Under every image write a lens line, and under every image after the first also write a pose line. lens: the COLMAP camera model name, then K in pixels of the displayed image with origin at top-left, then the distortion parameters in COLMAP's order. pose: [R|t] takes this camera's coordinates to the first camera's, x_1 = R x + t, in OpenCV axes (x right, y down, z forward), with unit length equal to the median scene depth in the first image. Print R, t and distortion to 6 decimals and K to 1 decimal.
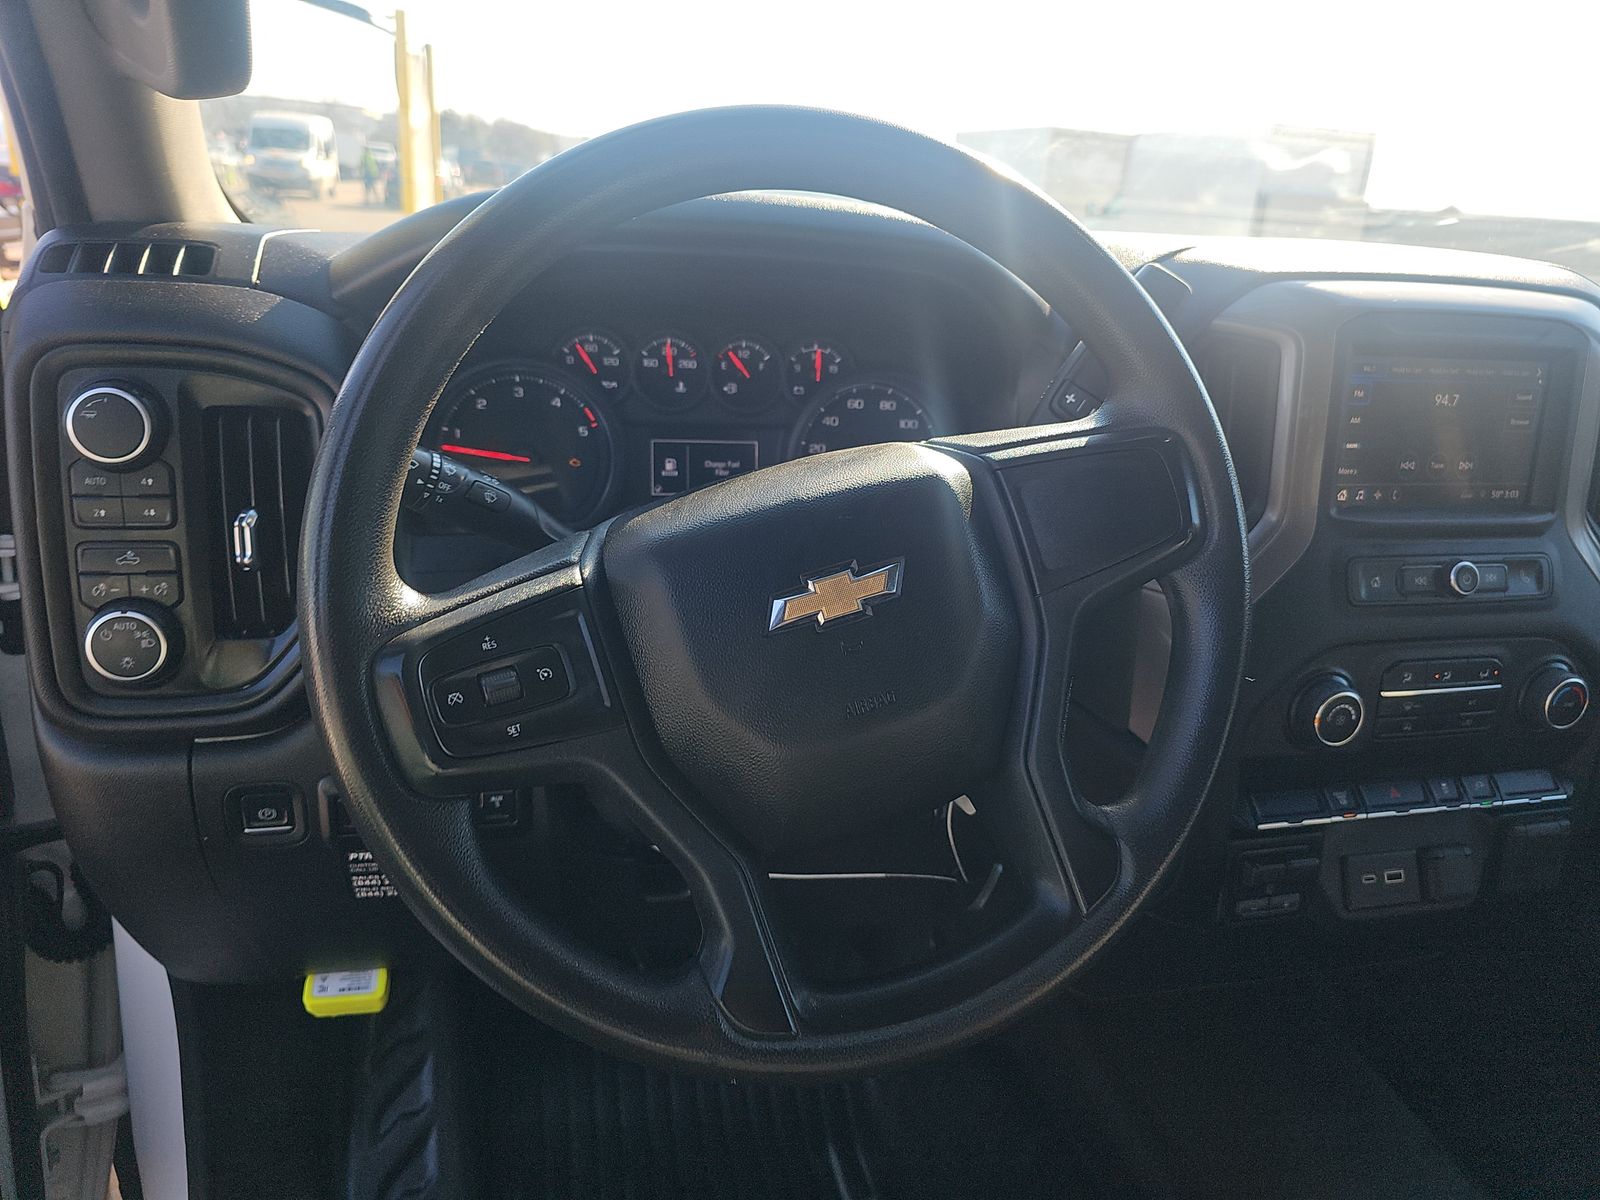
lens RADIAL K [[1073.4, 0, 805.4], [0, 1073.4, 615.6], [0, 0, 1]] dist [0.041255, -0.019734]
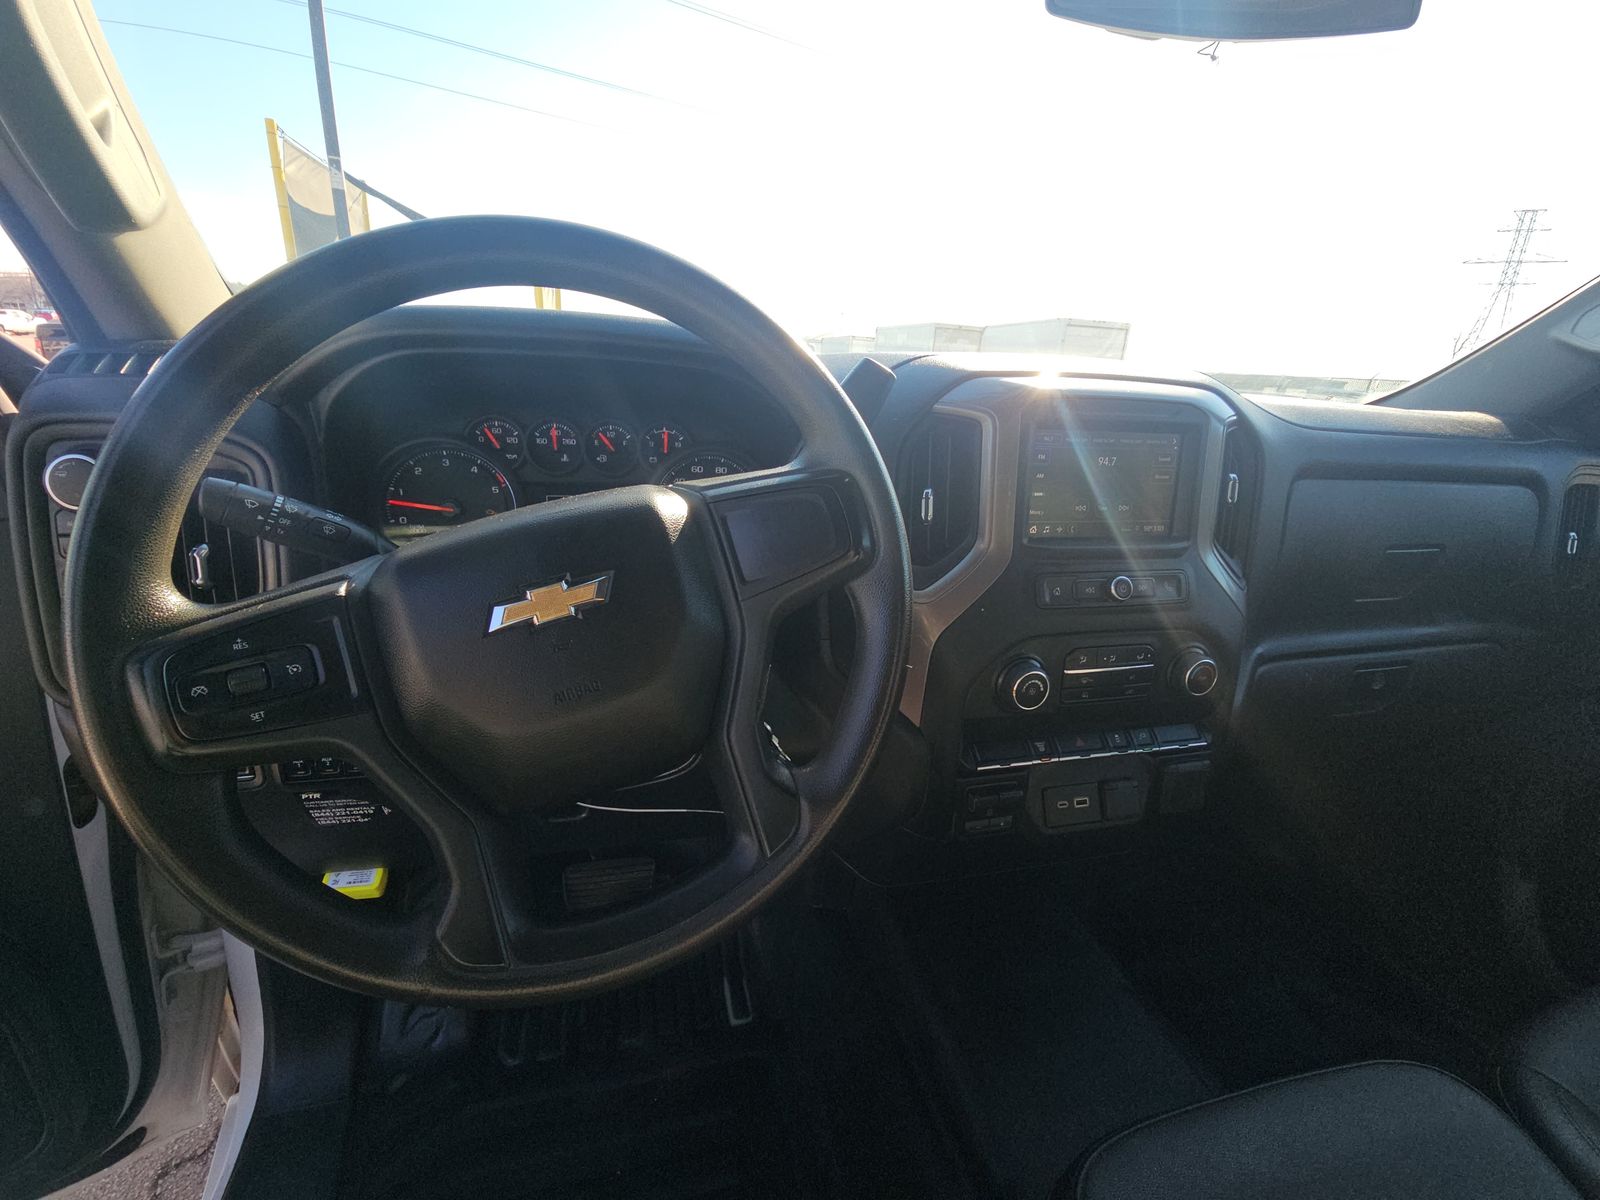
lens RADIAL K [[641.1, 0, 793.5], [0, 641.1, 601.9], [0, 0, 1]] dist [0.015303, 0.000112]
pose [[0.999719, -0.008672, -0.022077, 0.203994], [0.008102, 0.999635, -0.025786, 0.001215], [0.022293, 0.025600, 0.999424, 0.167532]]
